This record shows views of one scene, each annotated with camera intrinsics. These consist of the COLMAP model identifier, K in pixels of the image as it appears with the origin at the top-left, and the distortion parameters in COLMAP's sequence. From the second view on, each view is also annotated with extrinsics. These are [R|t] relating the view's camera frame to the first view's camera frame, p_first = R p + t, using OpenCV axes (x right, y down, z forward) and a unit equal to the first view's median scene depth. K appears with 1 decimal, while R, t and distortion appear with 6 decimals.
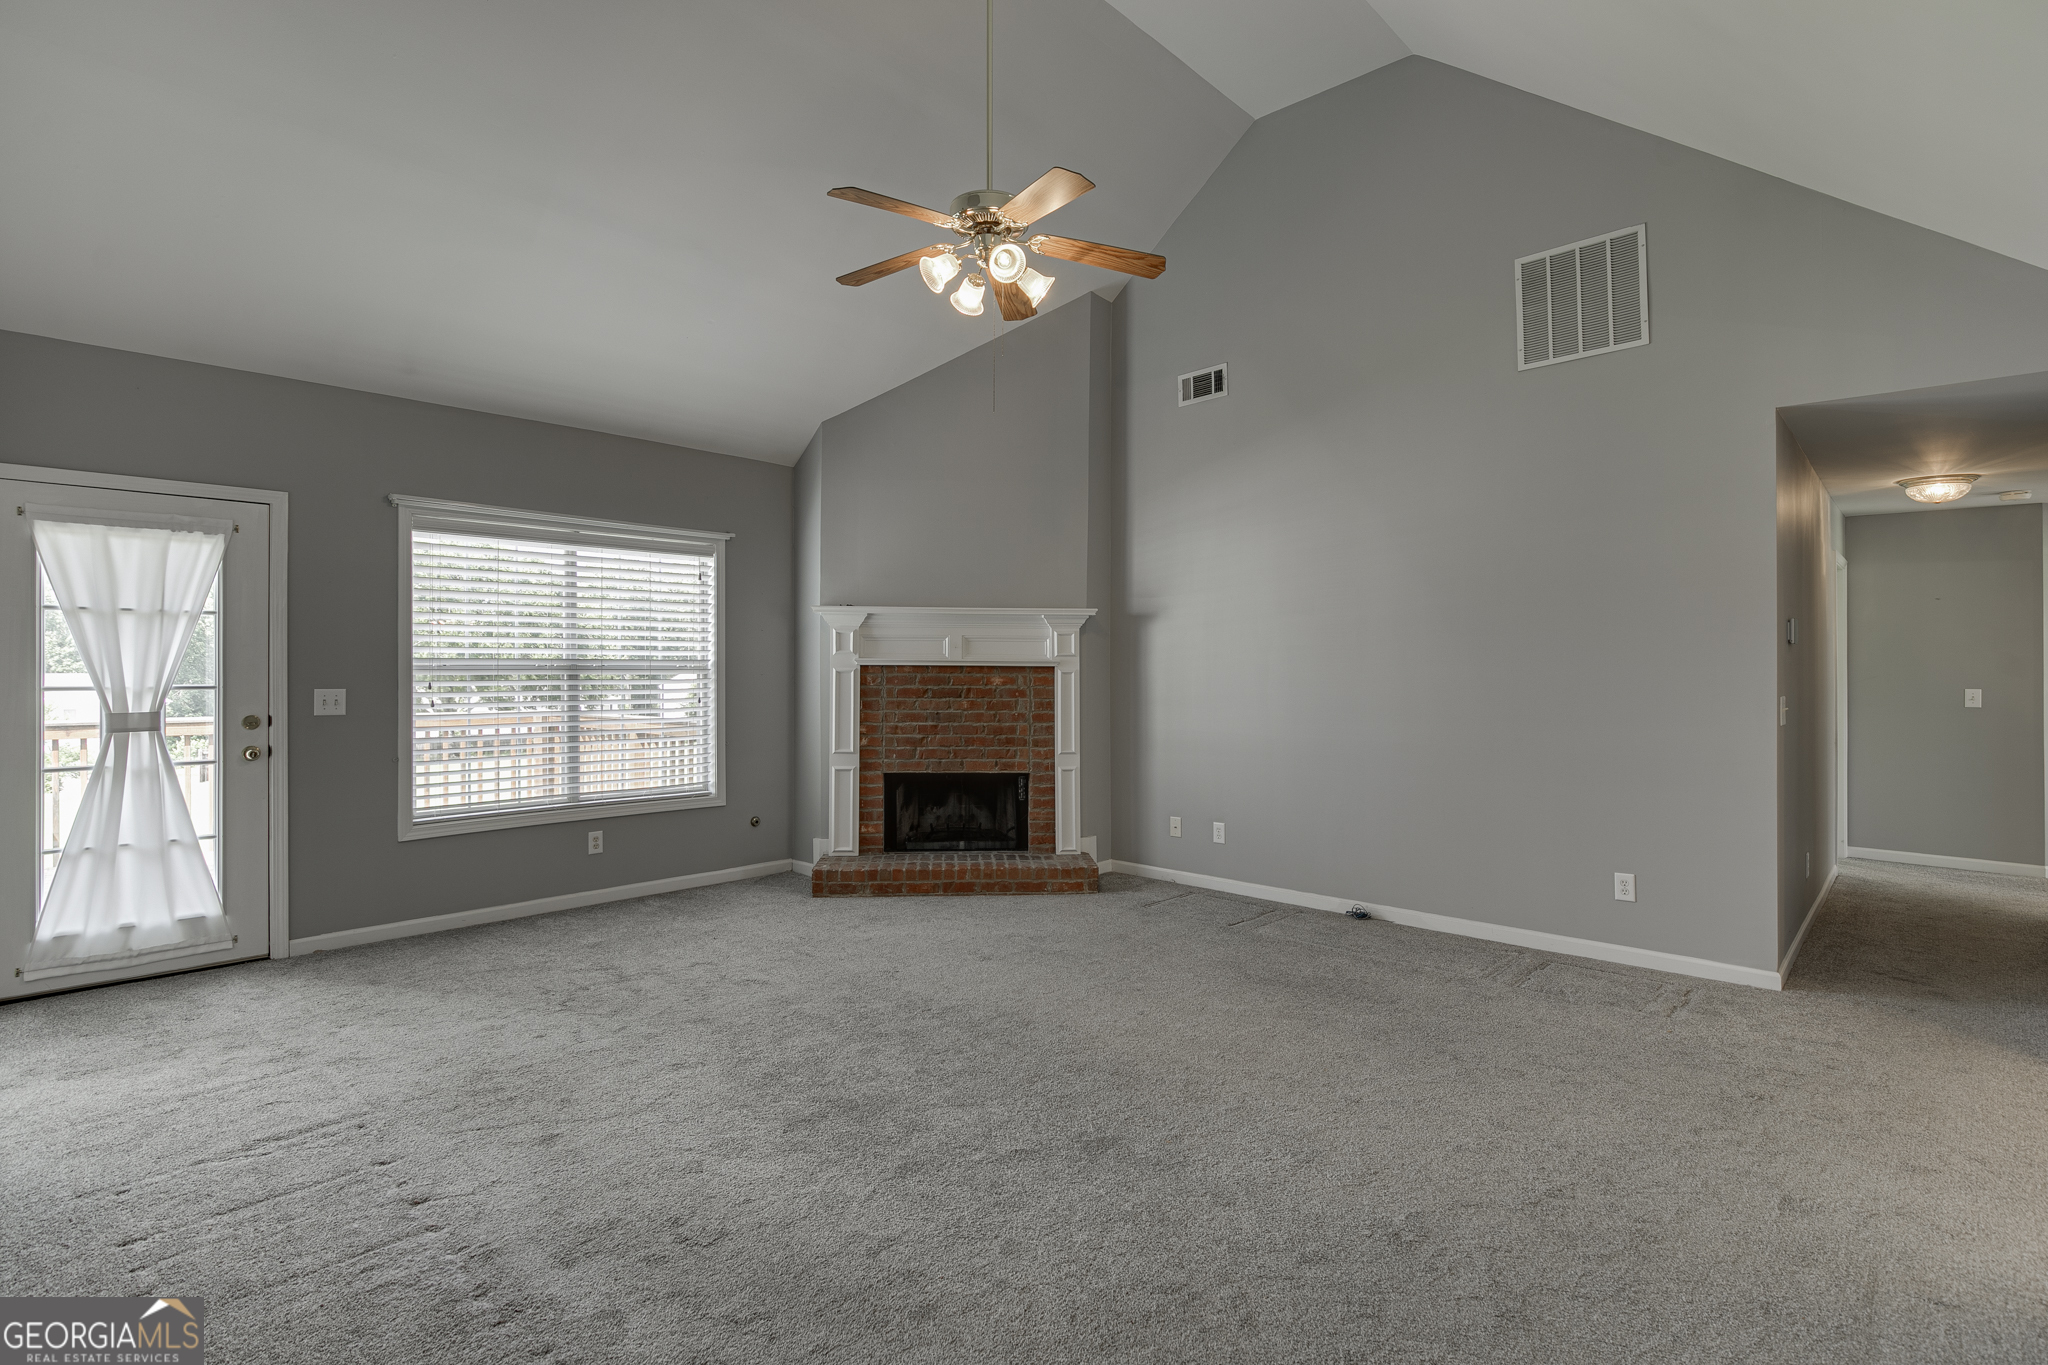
lens RADIAL K [[978.8, 0, 1040.8], [0, 978.8, 661.9], [0, 0, 1]] dist [-0.023273, 0.000102]
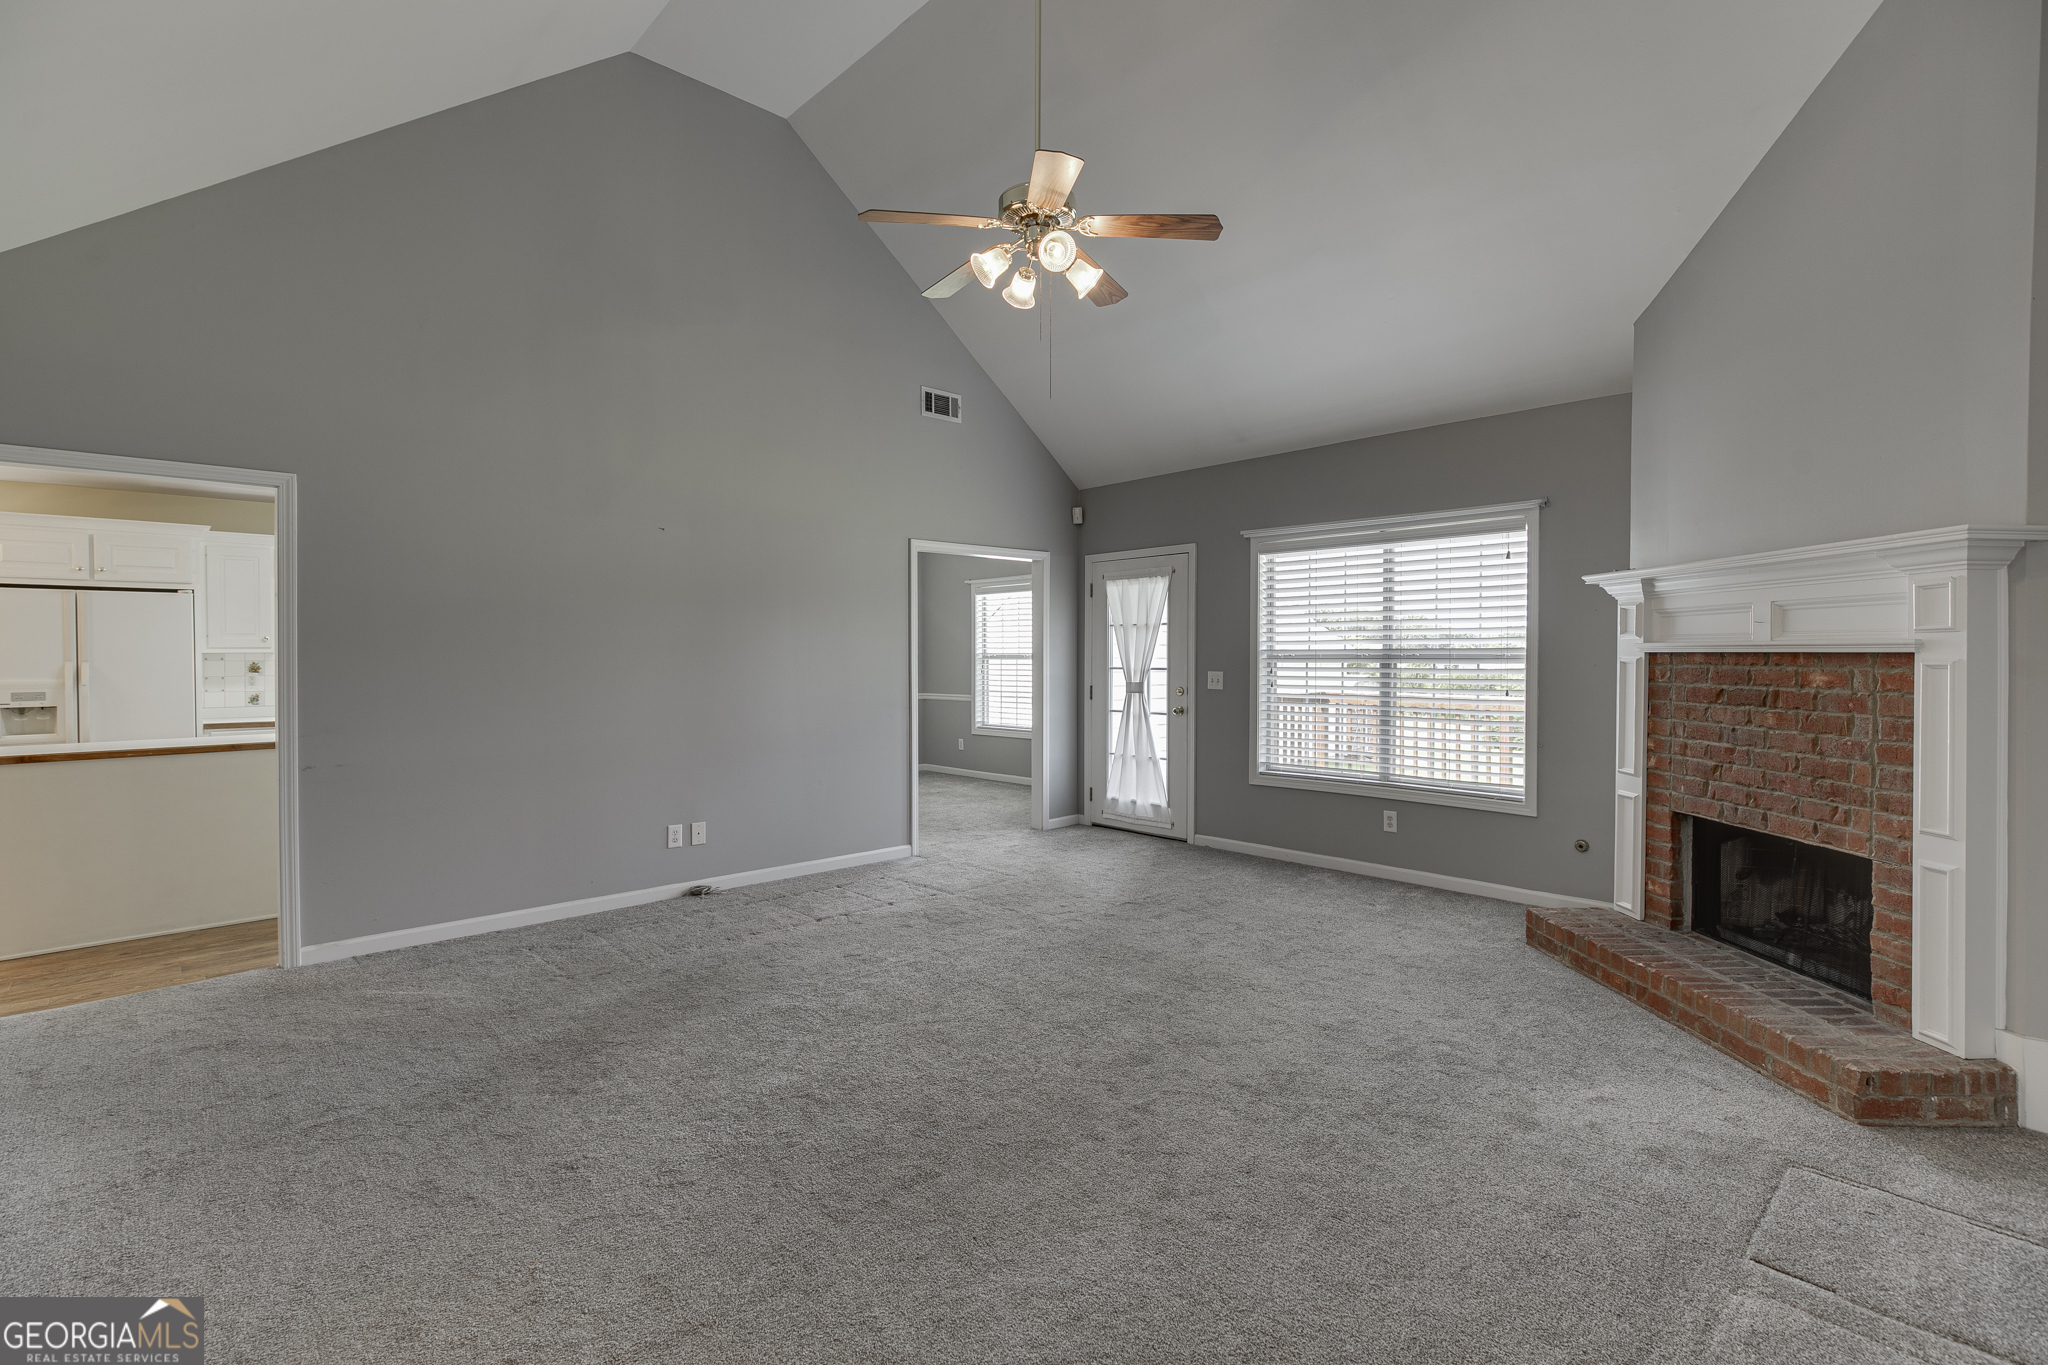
lens RADIAL K [[920.4, 0, 1019.3], [0, 920.4, 668.4], [0, 0, 1]] dist [-0.003681, -0.000370]
pose [[-0.066557, 0.009996, -0.997733, 0.509593], [0.004056, 0.999944, 0.009747, 0.006157], [0.997774, -0.003398, -0.066594, 0.593871]]
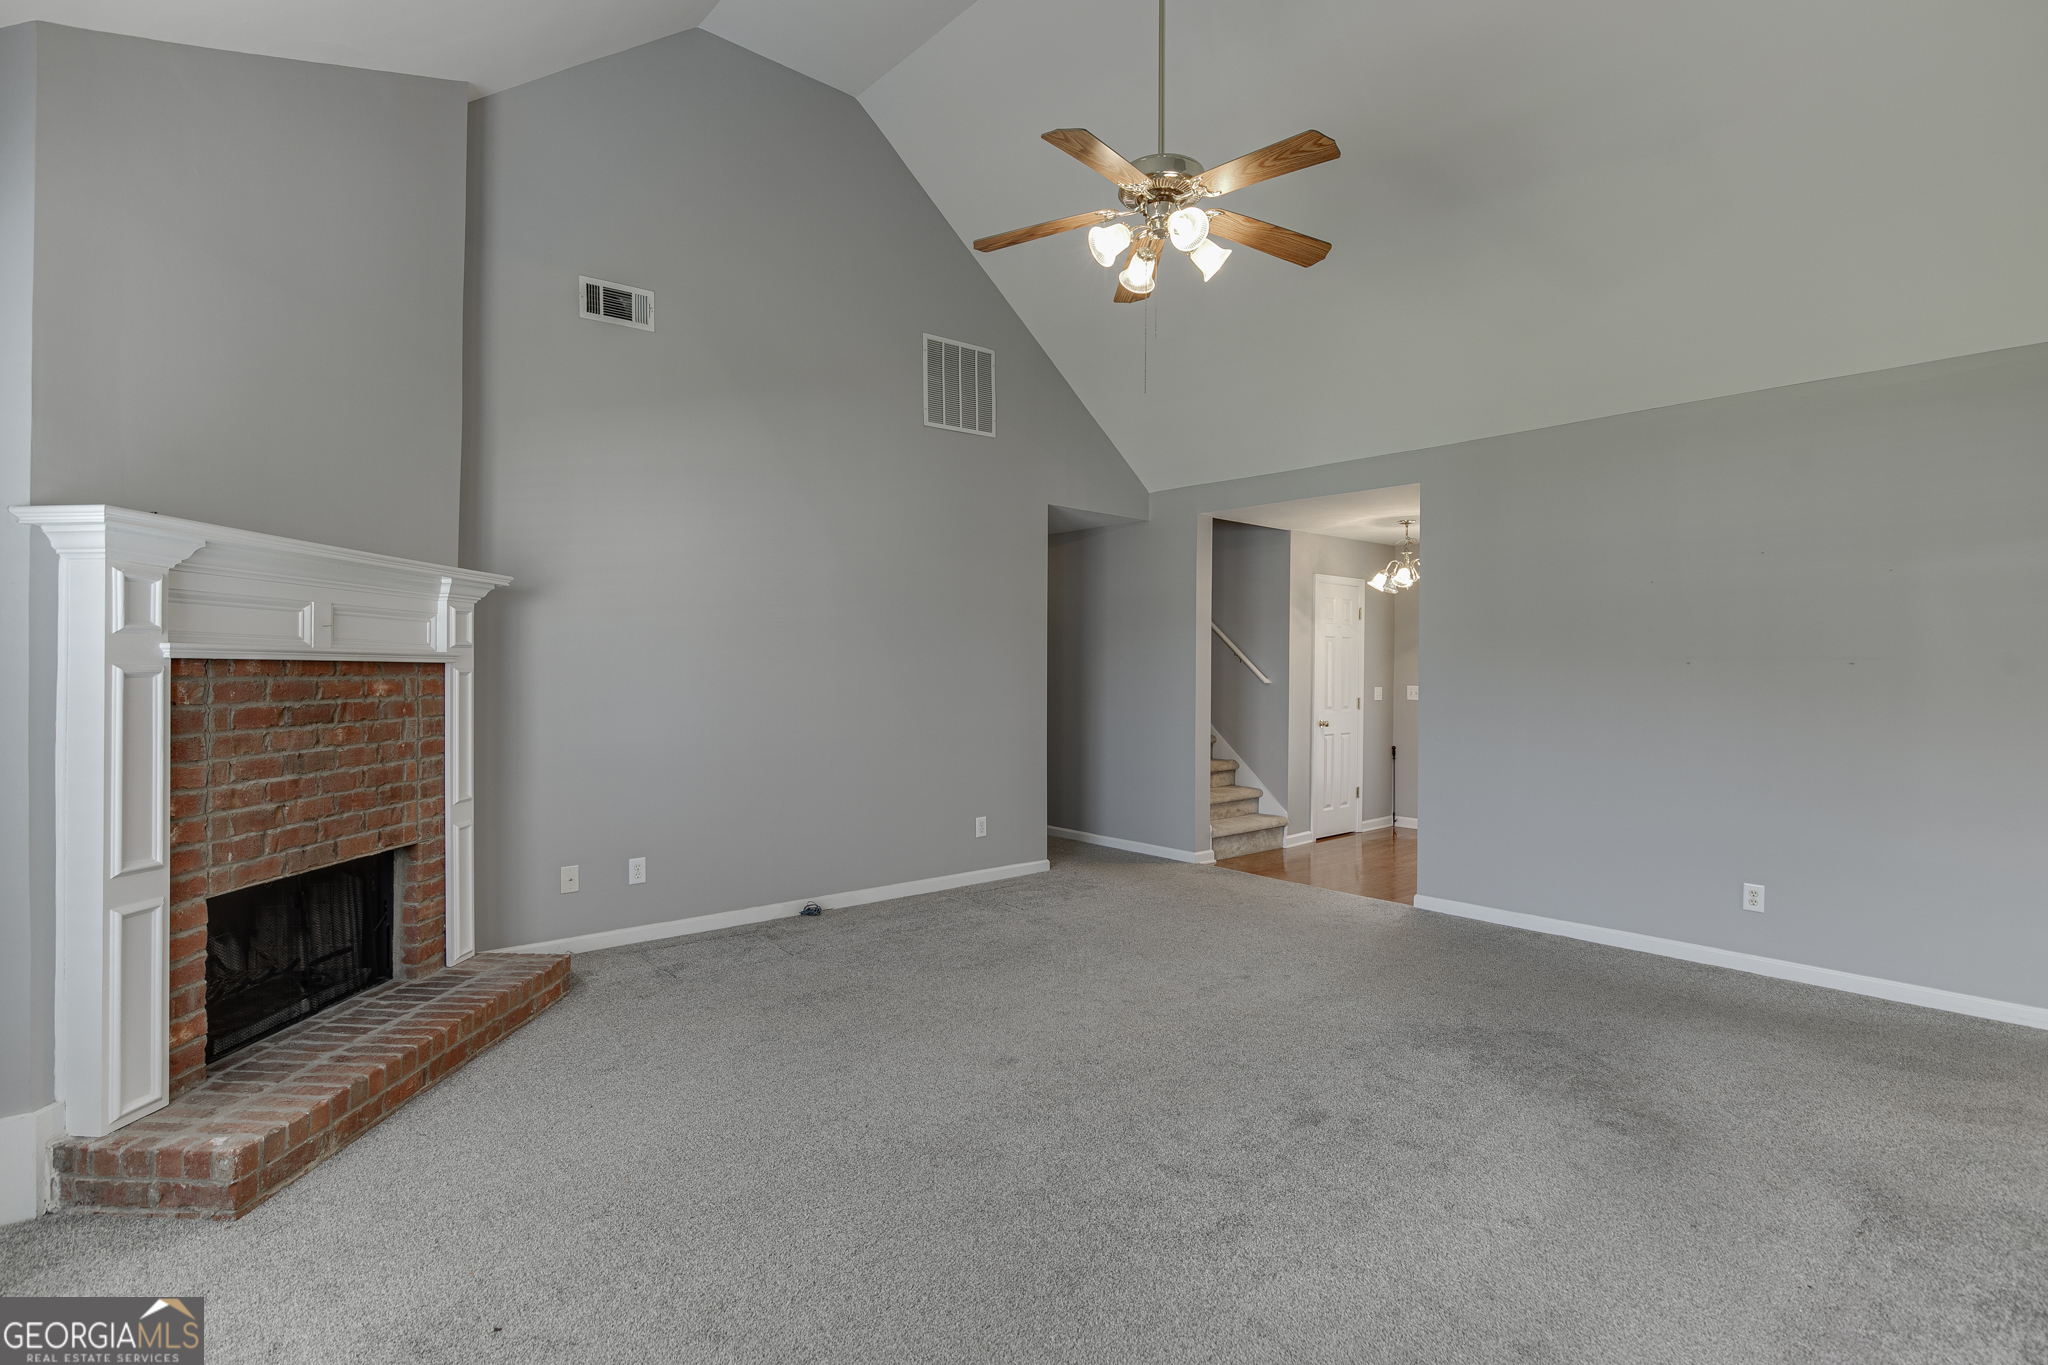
lens RADIAL K [[978.8, 0, 1040.8], [0, 978.8, 661.9], [0, 0, 1]] dist [-0.023273, 0.000102]
pose [[0.090605, 0.004517, 0.995877, -0.570462], [-0.005821, 0.999975, -0.004006, 0.004192], [-0.995870, -0.005434, 0.090629, 0.583323]]
